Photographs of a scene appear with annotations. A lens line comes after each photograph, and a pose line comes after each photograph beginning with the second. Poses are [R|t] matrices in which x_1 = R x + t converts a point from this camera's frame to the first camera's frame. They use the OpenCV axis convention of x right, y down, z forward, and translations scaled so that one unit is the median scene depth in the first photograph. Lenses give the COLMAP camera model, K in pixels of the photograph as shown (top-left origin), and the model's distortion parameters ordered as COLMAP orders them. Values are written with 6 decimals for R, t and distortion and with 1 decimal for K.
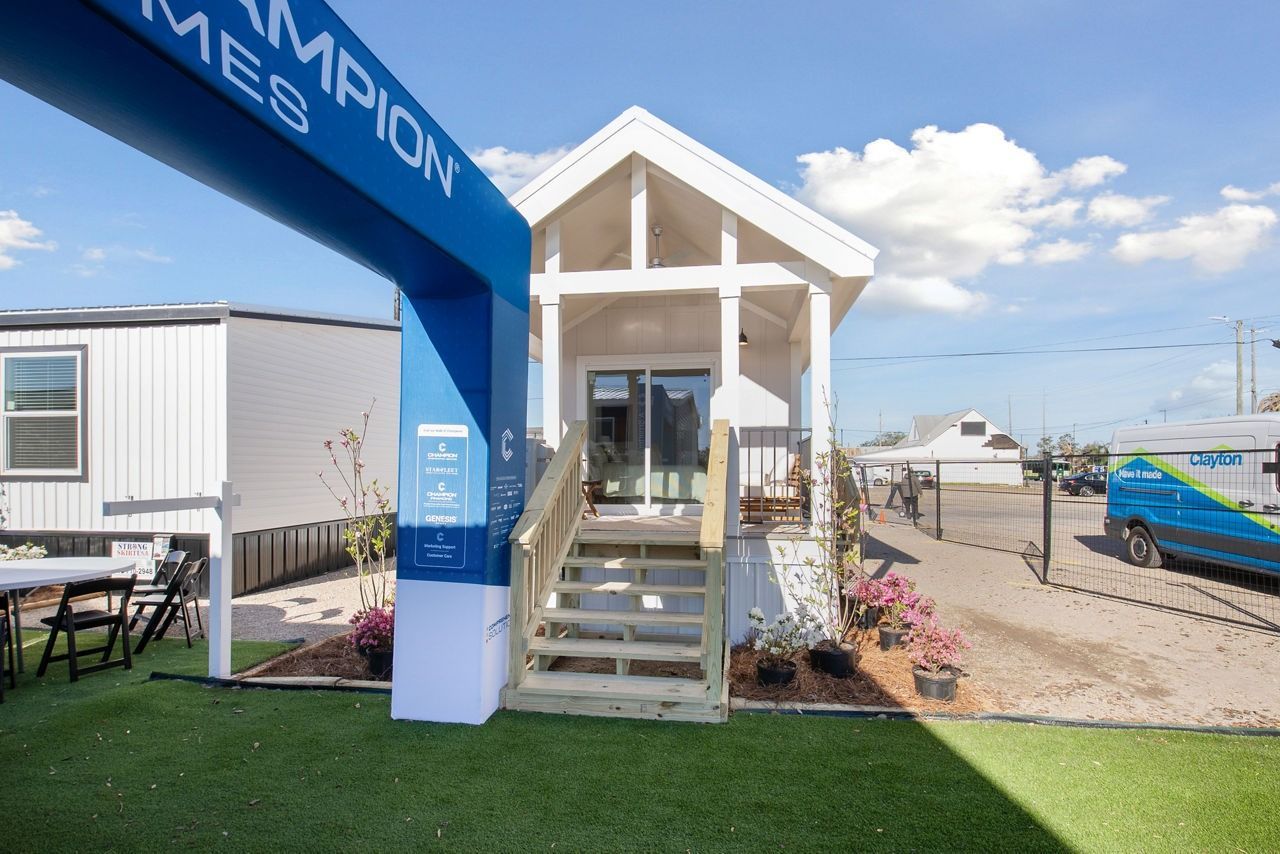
lens RADIAL K [[593.0, 0, 645.1], [0, 593.0, 429.4], [0, 0, 1]] dist [-0.001140, -0.001056]
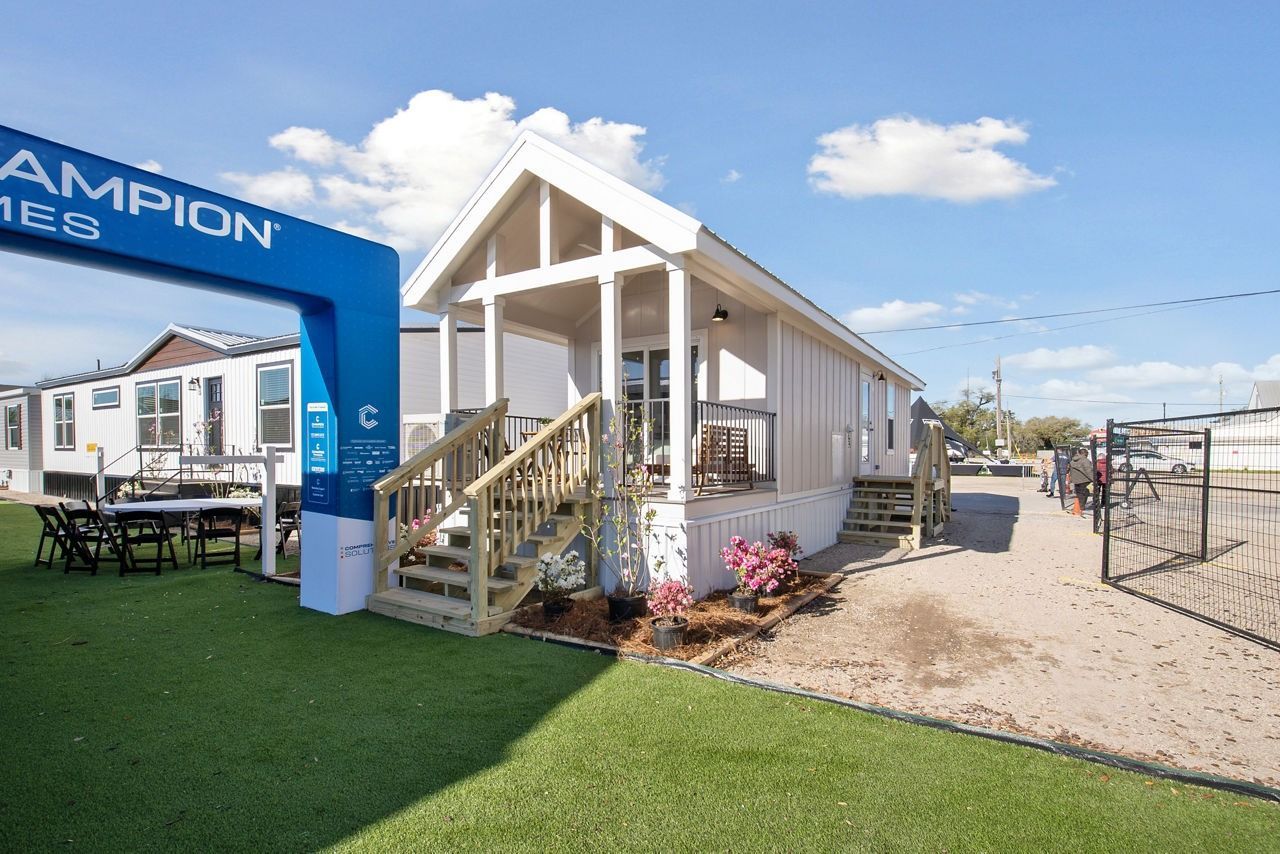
lens RADIAL K [[586.8, 0, 638.8], [0, 586.8, 420.0], [0, 0, 1]] dist [-0.000847, -0.001388]
pose [[0.913307, -0.018913, -0.406832, 0.885215], [0.023438, 0.999706, 0.006142, 0.039820], [0.406596, -0.015145, 0.913482, 0.024250]]
